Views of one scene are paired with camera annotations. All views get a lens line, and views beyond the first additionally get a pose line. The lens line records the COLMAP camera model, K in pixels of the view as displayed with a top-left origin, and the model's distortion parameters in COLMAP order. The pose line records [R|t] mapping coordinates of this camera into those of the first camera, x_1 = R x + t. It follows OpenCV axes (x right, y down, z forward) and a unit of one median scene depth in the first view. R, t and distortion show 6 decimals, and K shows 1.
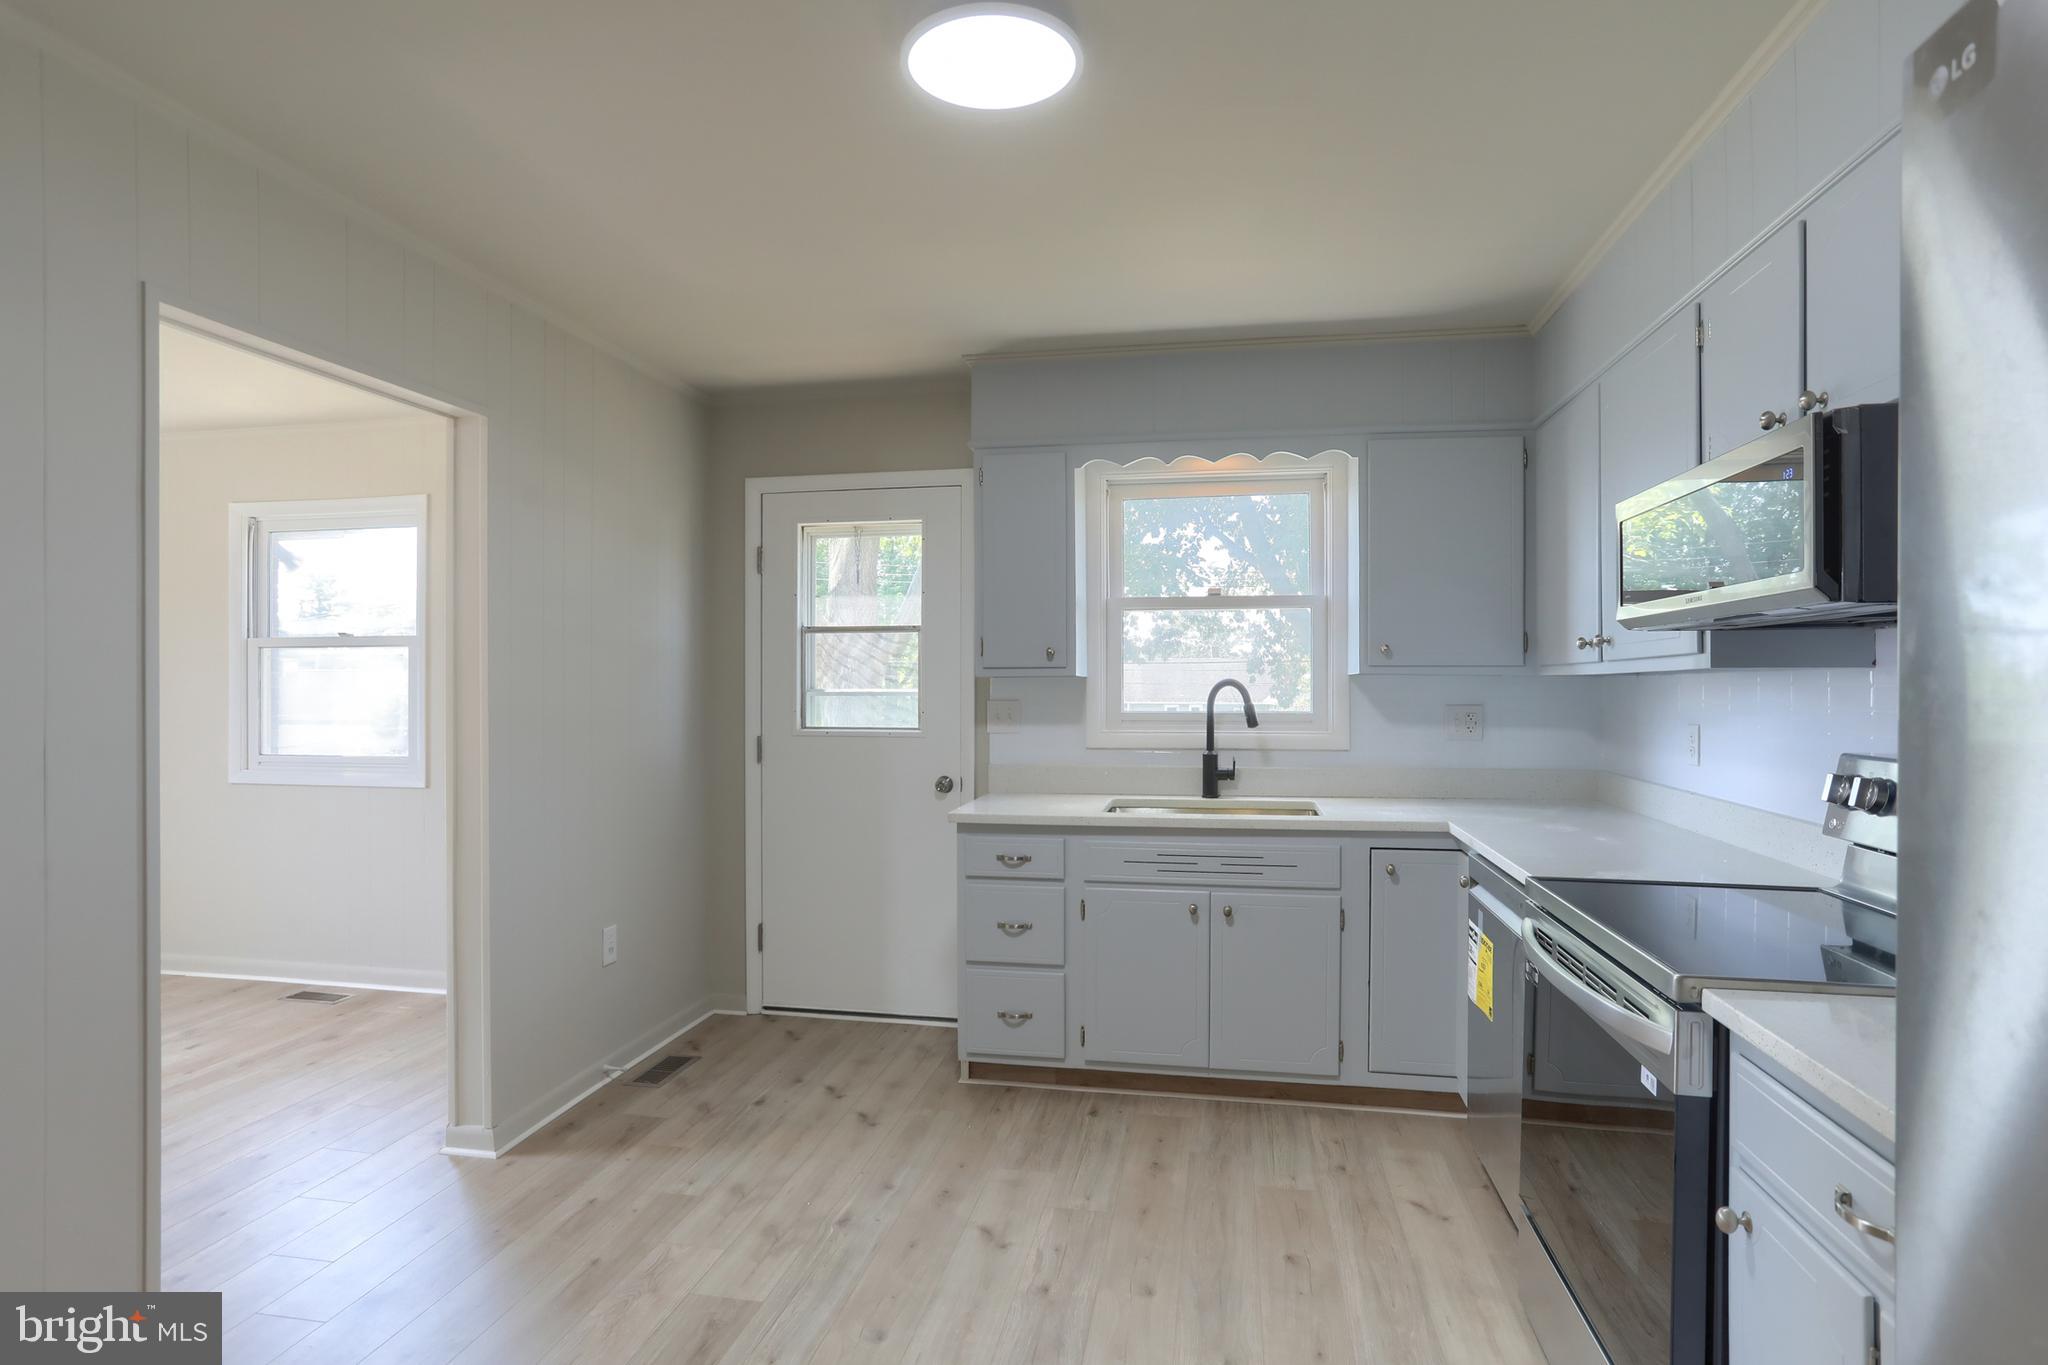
lens RADIAL K [[1013.3, 0, 1028.1], [0, 1013.3, 691.5], [0, 0, 1]] dist [-0.028695, 0.004388]
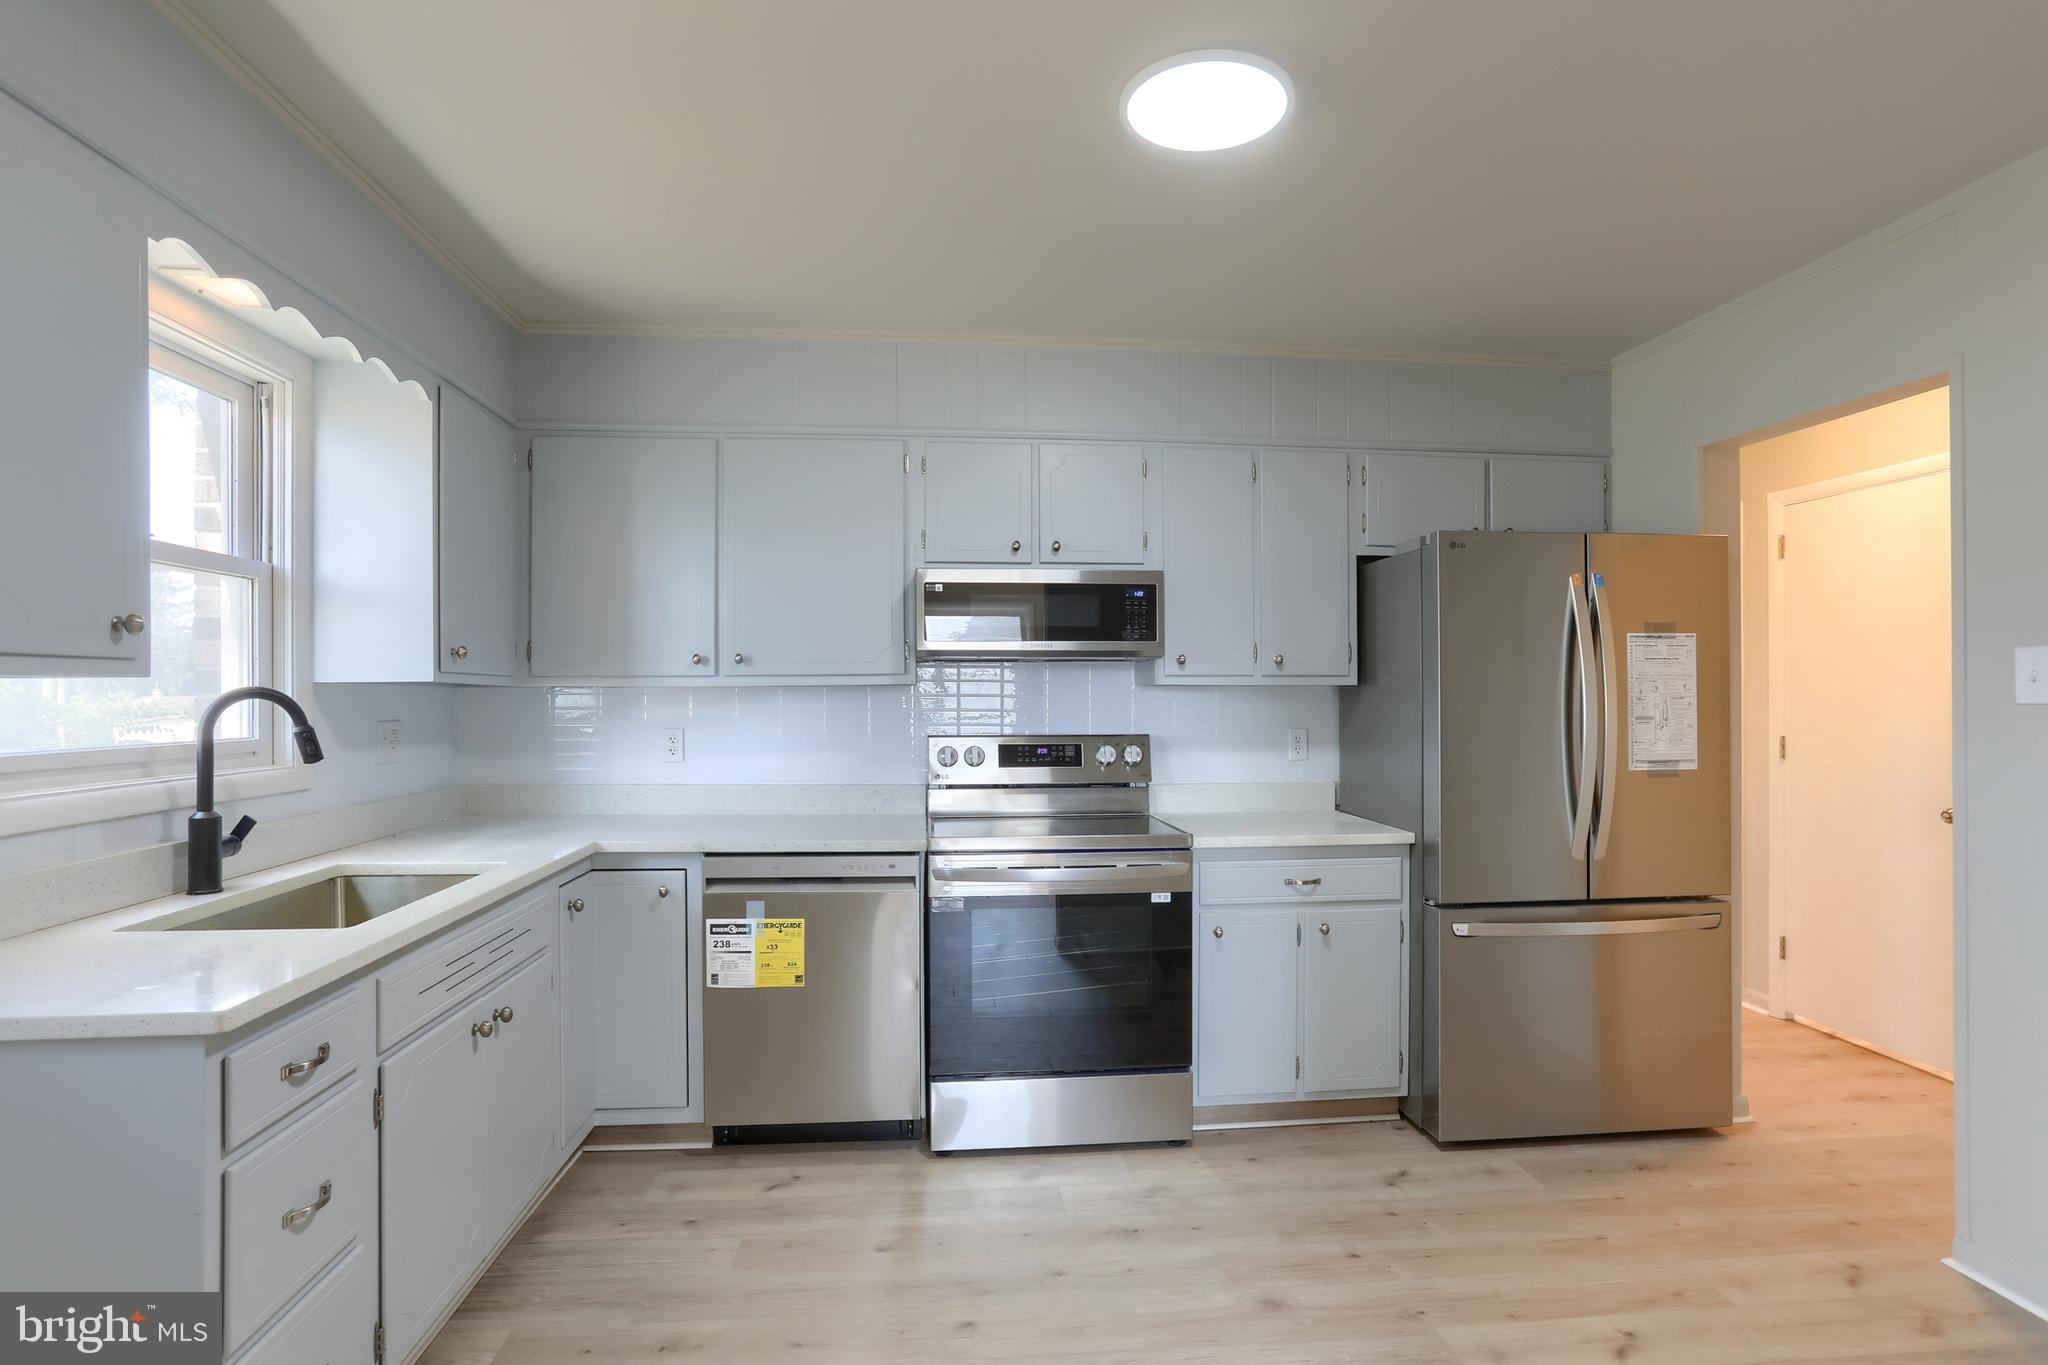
lens RADIAL K [[1013.3, 0, 1025.1], [0, 1013.3, 679.2], [0, 0, 1]] dist [-0.028695, 0.004388]
pose [[-0.260324, 0.010843, 0.965461, -0.494649], [0.005708, 0.999937, -0.009691, -0.007287], [-0.965505, 0.002988, -0.260369, 0.712160]]
